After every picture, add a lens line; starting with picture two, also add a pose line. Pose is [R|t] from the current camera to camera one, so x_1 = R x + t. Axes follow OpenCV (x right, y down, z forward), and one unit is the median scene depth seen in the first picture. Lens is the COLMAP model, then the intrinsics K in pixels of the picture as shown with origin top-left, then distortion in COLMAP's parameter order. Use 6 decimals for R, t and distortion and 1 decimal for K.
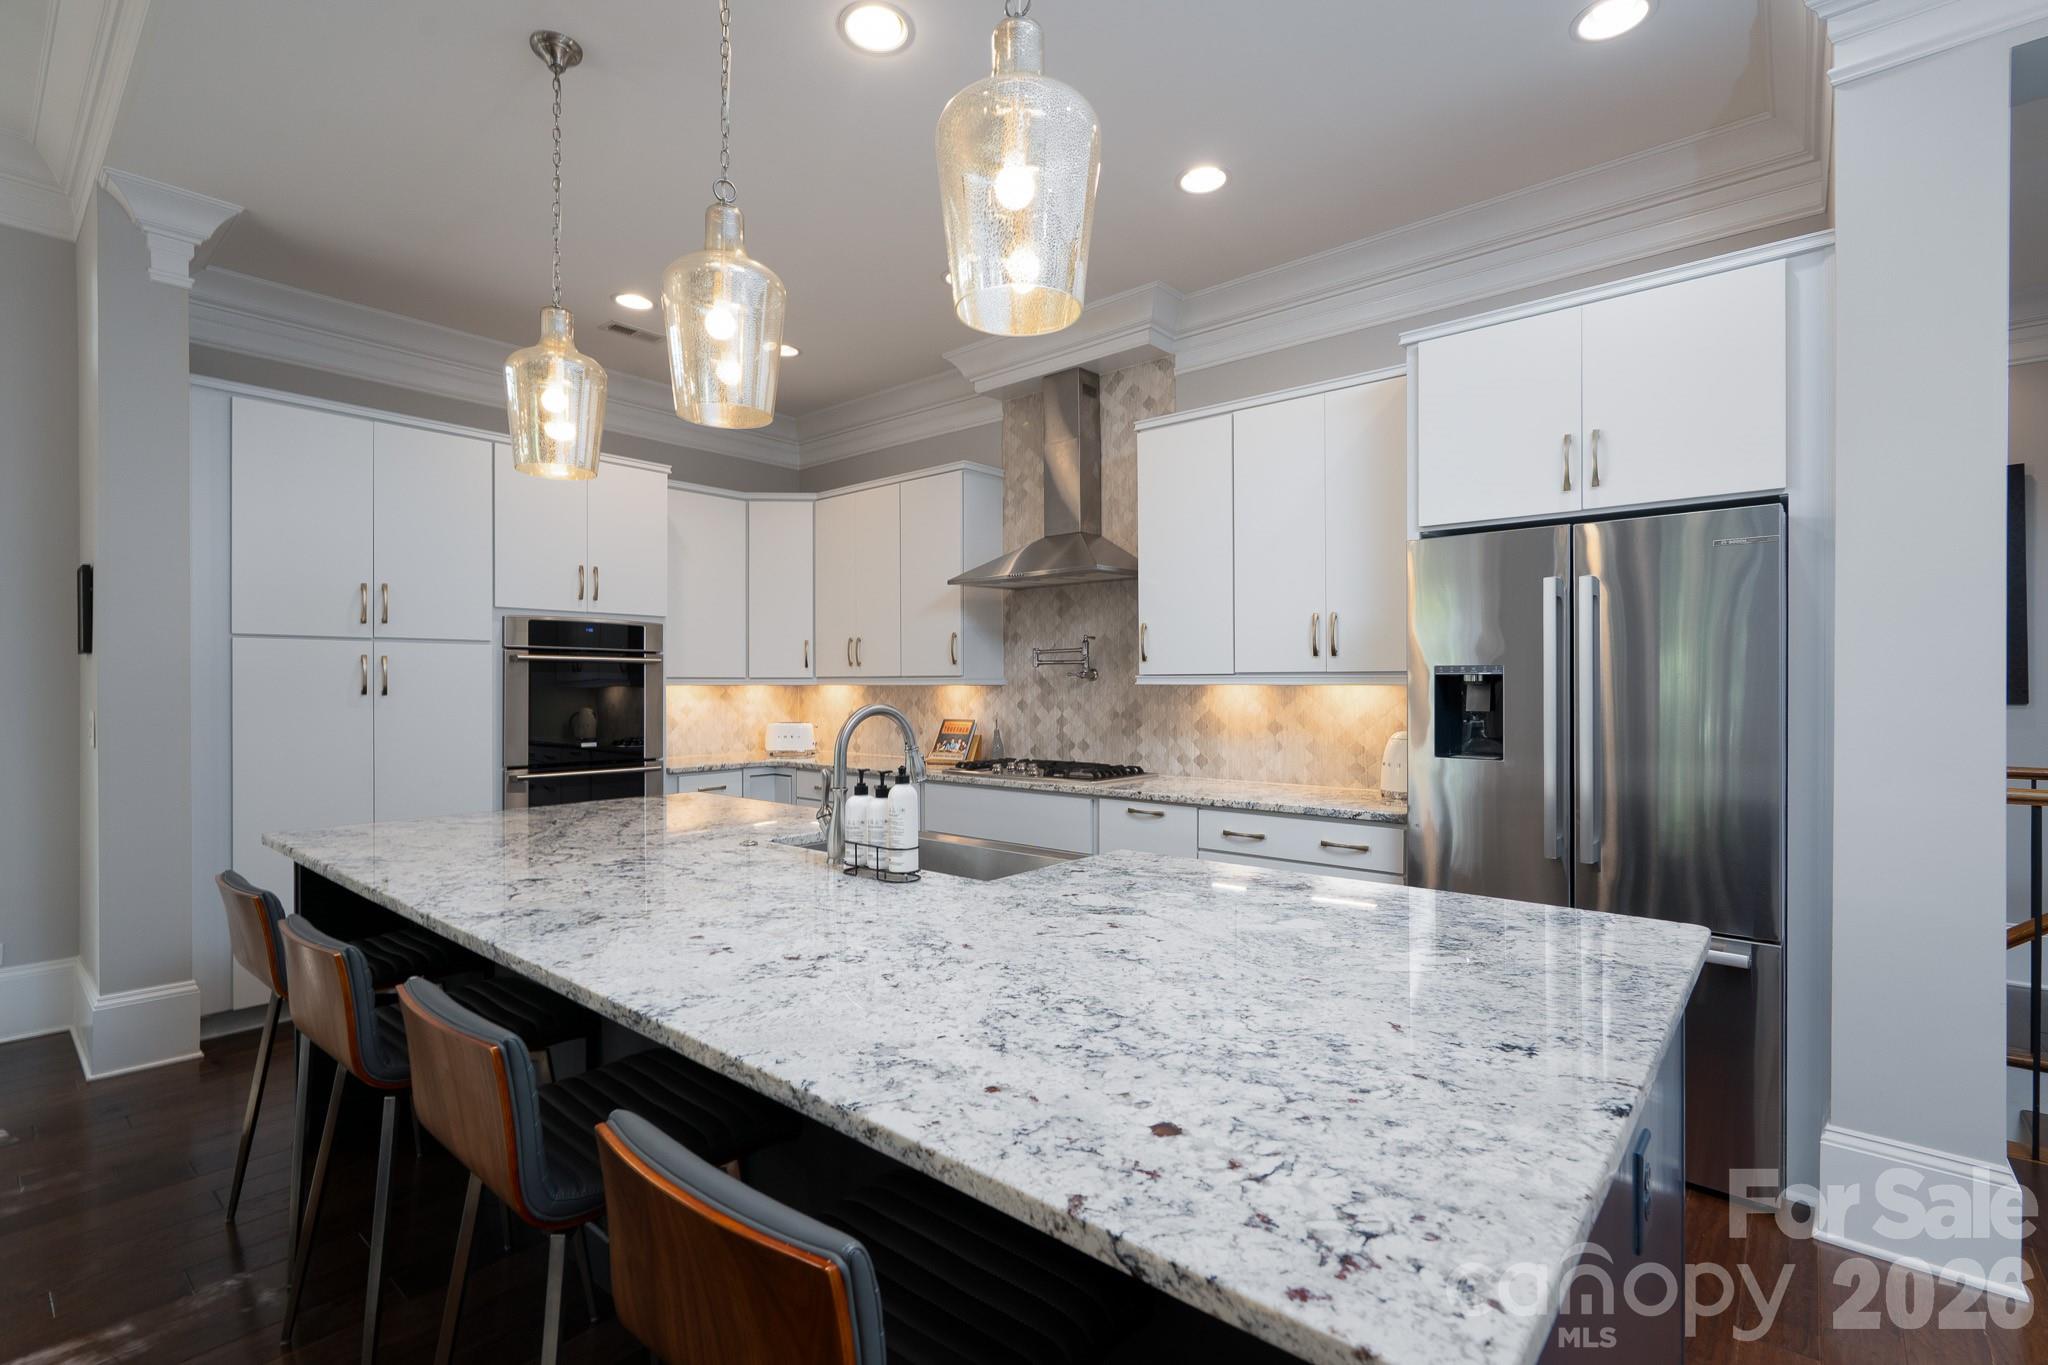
lens RADIAL K [[932.0, 0, 1048.2], [0, 932.0, 683.1], [0, 0, 1]] dist [-0.005894, 0.002174]
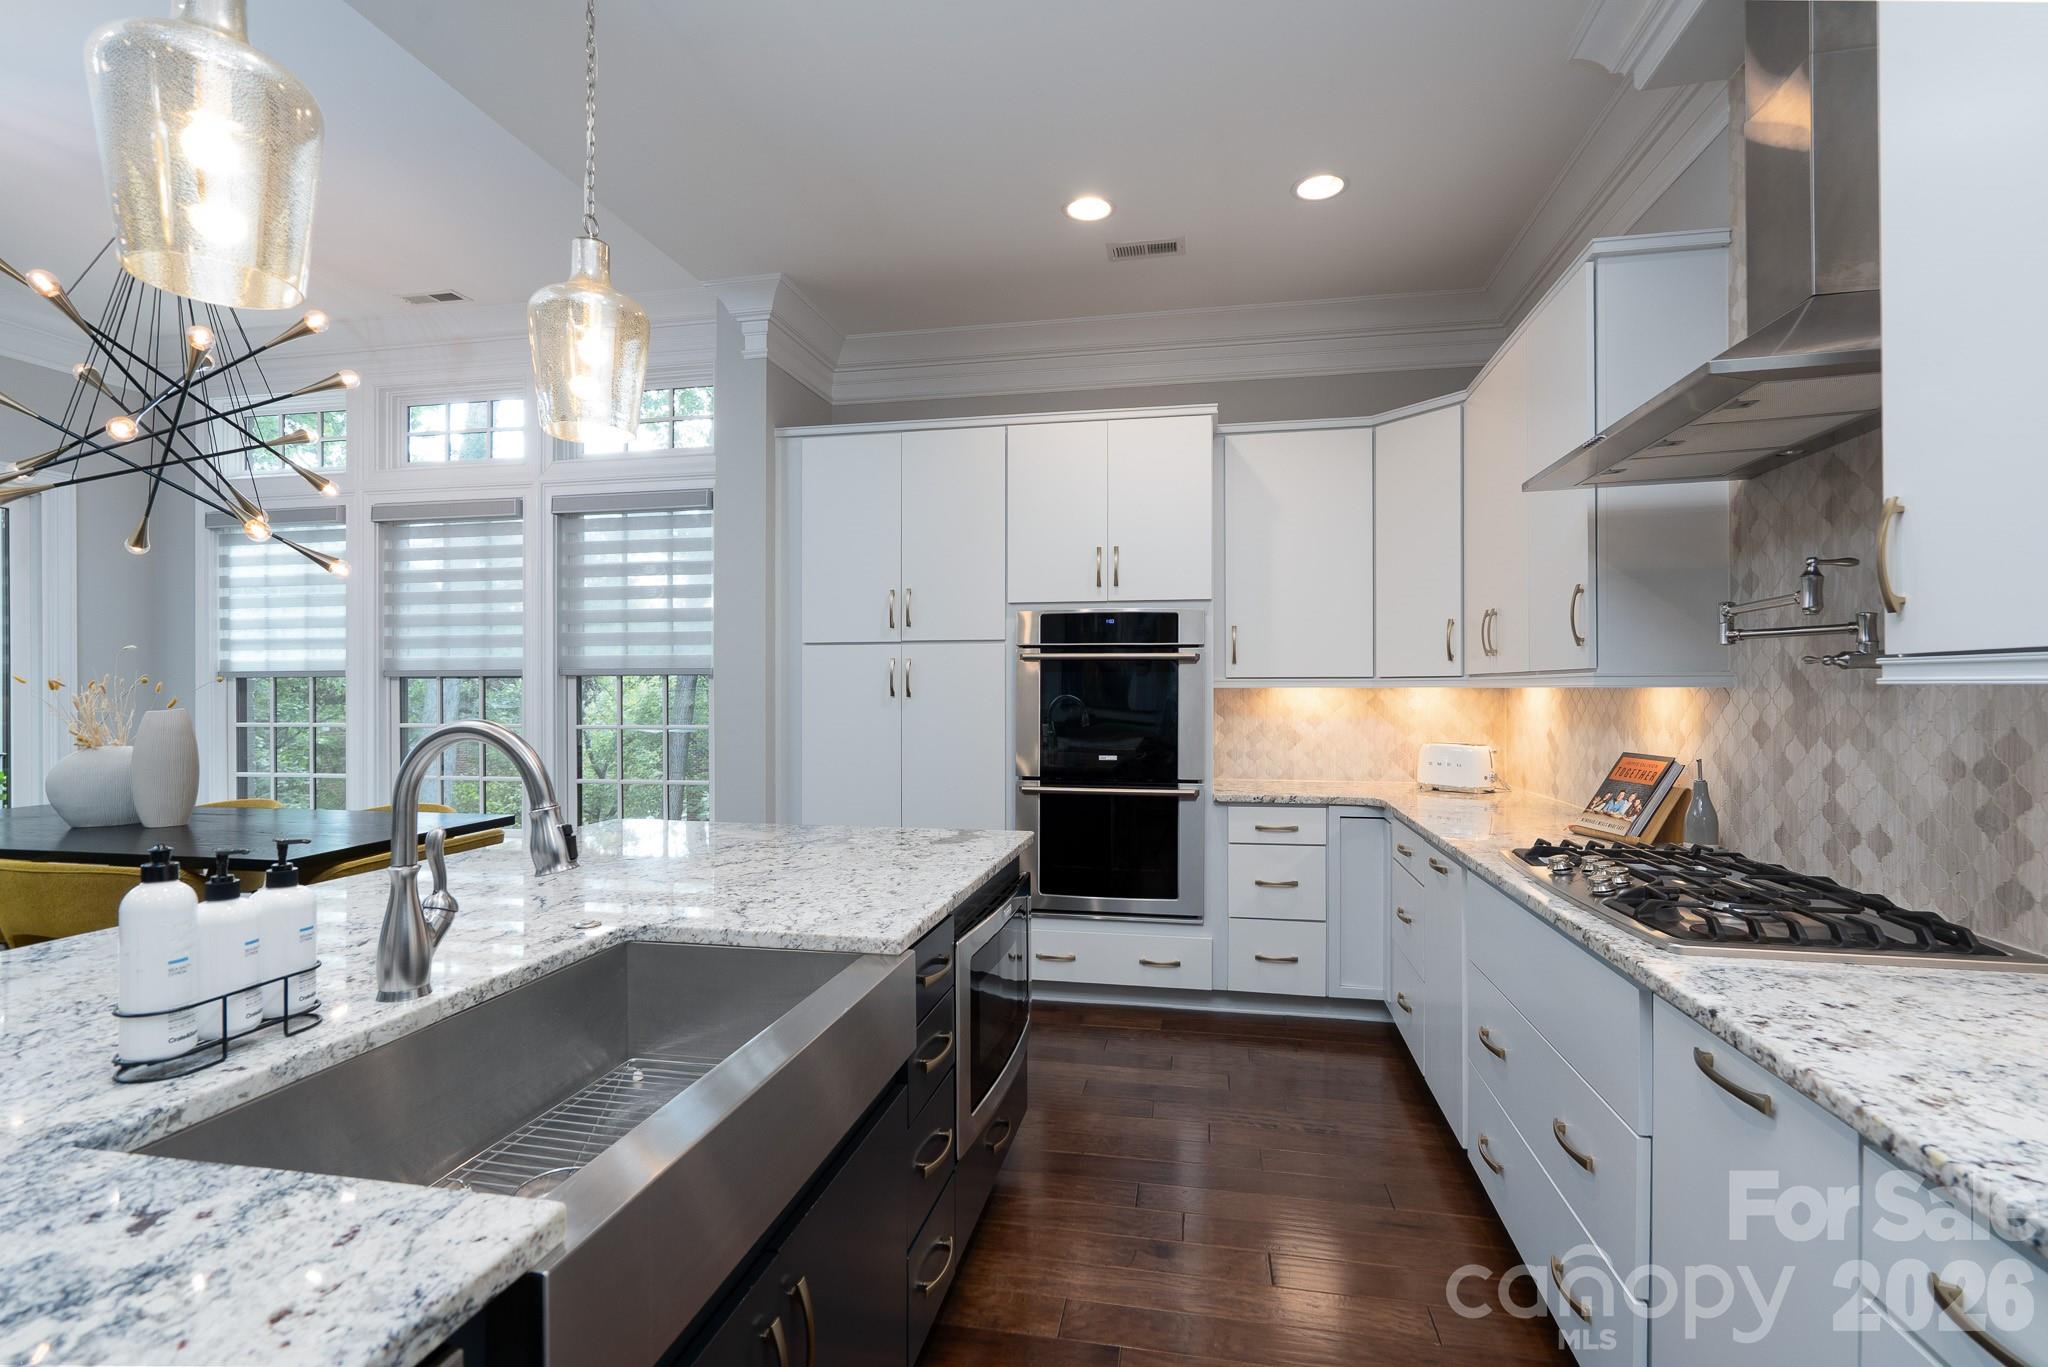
lens RADIAL K [[932.0, 0, 1015.8], [0, 932.0, 686.2], [0, 0, 1]] dist [-0.005894, 0.002174]
pose [[0.478943, -0.001642, -0.877845, 0.223350], [0.000912, 0.999999, -0.001373, 0.002333], [0.877846, -0.000143, 0.478943, 0.547508]]
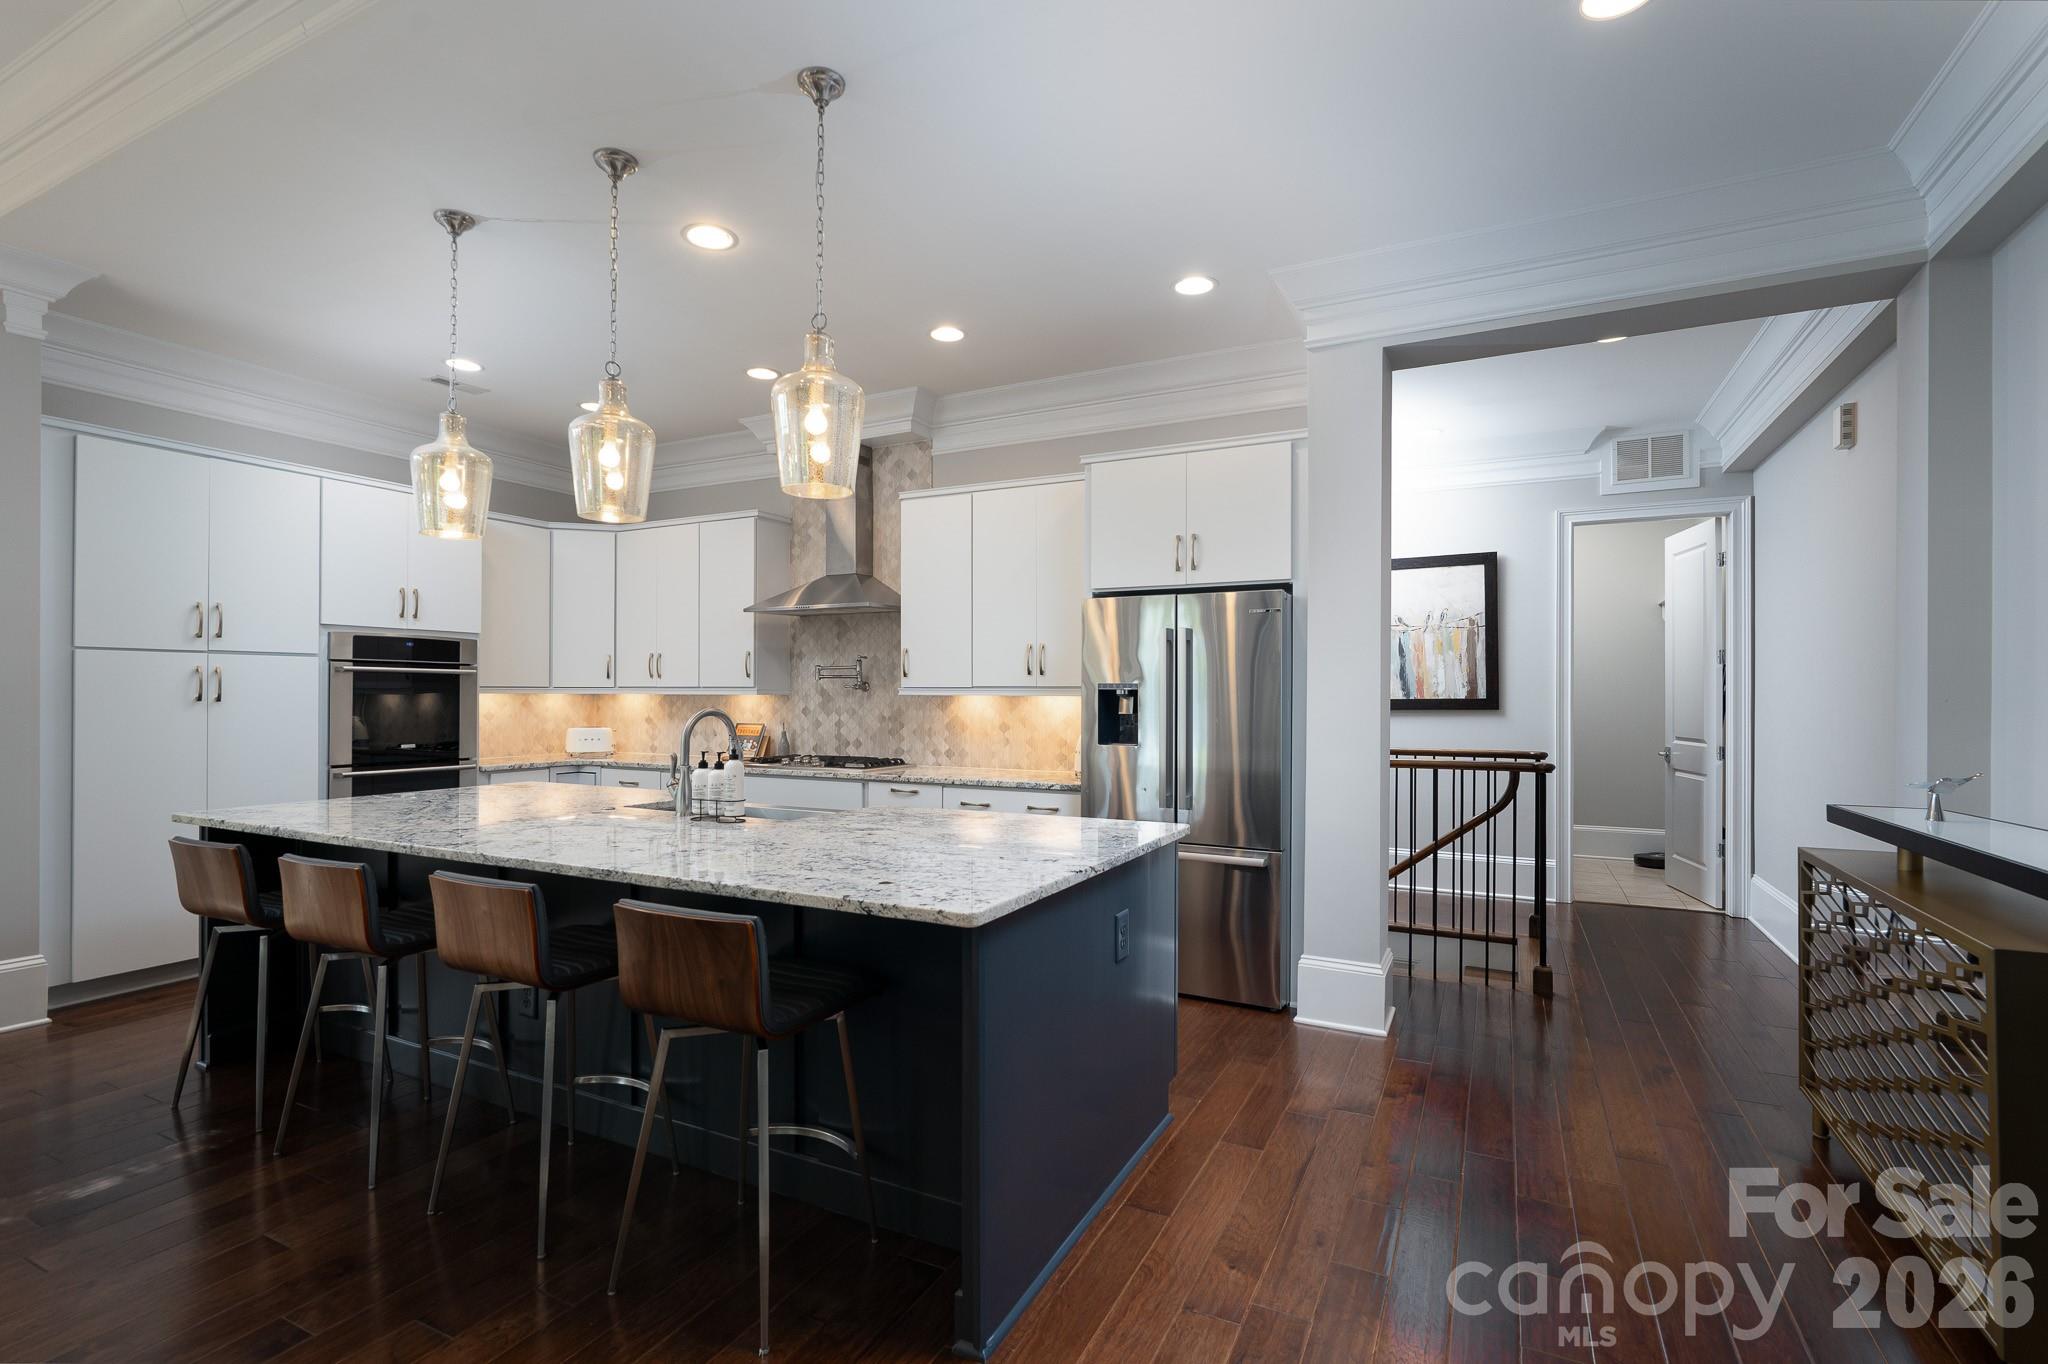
lens RADIAL K [[932.0, 0, 1047.8], [0, 932.0, 683.1], [0, 0, 1]] dist [-0.005894, 0.002174]
pose [[0.972417, 0.006442, 0.233160, -0.005648], [-0.004127, 0.999937, -0.010412, -0.001837], [-0.233213, 0.009163, 0.972383, -0.283941]]
